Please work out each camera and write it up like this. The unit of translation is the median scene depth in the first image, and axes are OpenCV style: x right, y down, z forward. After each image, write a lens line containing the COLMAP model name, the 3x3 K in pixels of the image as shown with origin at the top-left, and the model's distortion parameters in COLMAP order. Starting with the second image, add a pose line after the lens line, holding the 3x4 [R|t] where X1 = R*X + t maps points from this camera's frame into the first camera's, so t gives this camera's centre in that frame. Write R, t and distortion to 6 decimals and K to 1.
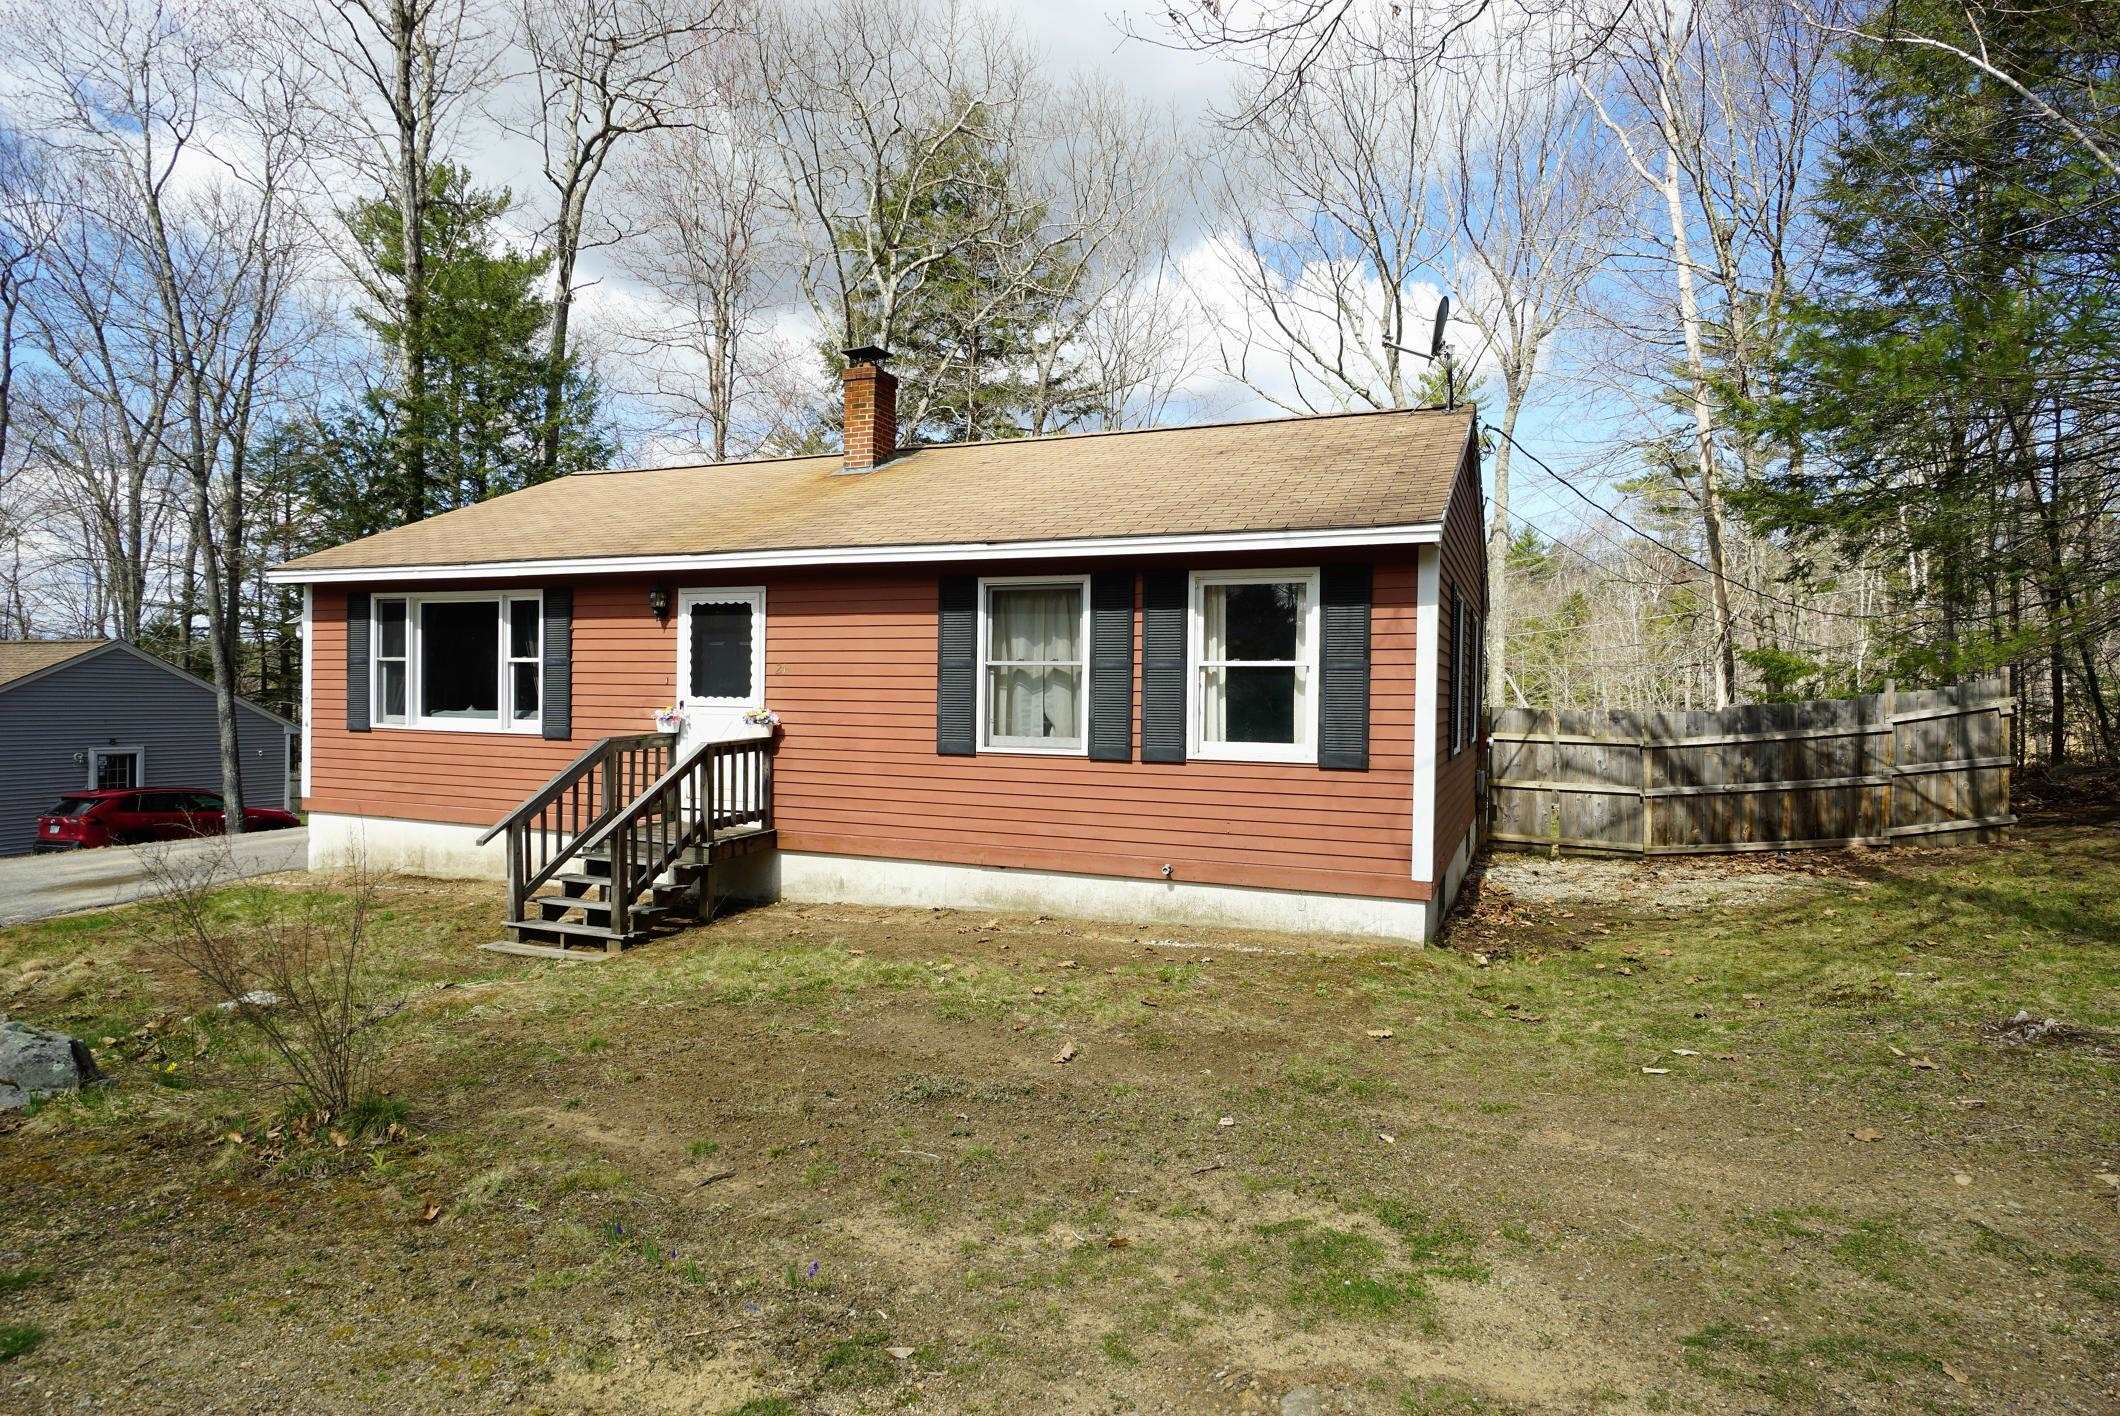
lens RADIAL K [[1240.5, 0, 1051.4], [0, 1240.5, 711.1], [0, 0, 1]] dist [-0.020863, 0.009389]
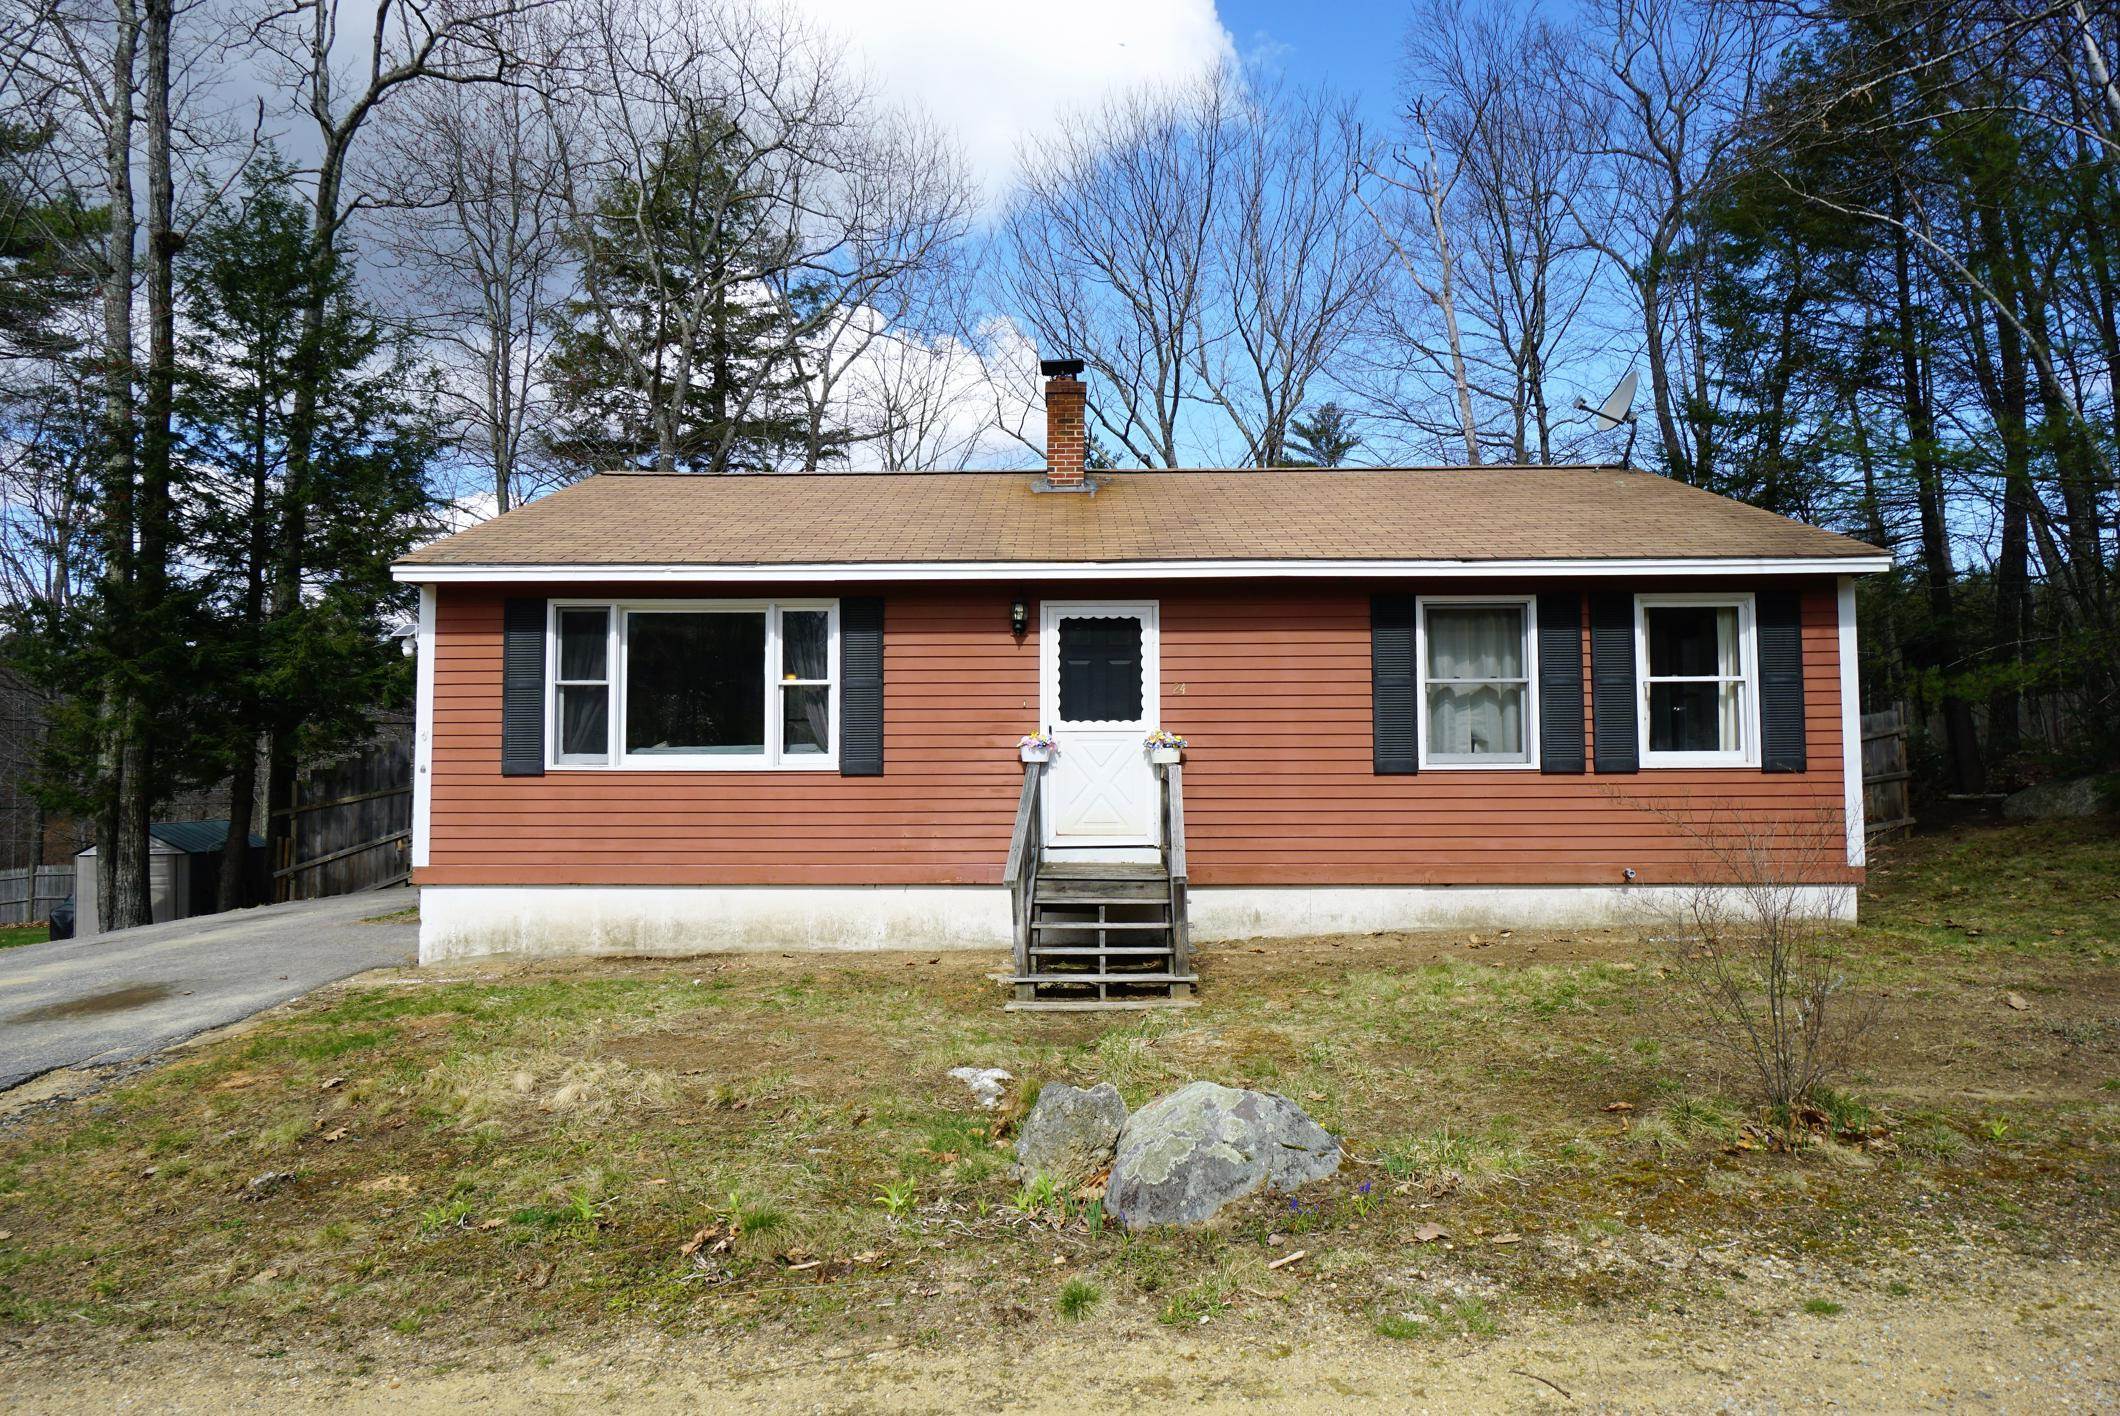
lens RADIAL K [[1130.0, 0, 1060.2], [0, 1130.0, 666.0], [0, 0, 1]] dist [-0.012167, 0.000597]
pose [[0.920613, -0.003313, 0.390463, -0.616659], [0.023782, 0.998583, -0.047599, -0.012793], [-0.389752, 0.053106, 0.919387, 0.250368]]
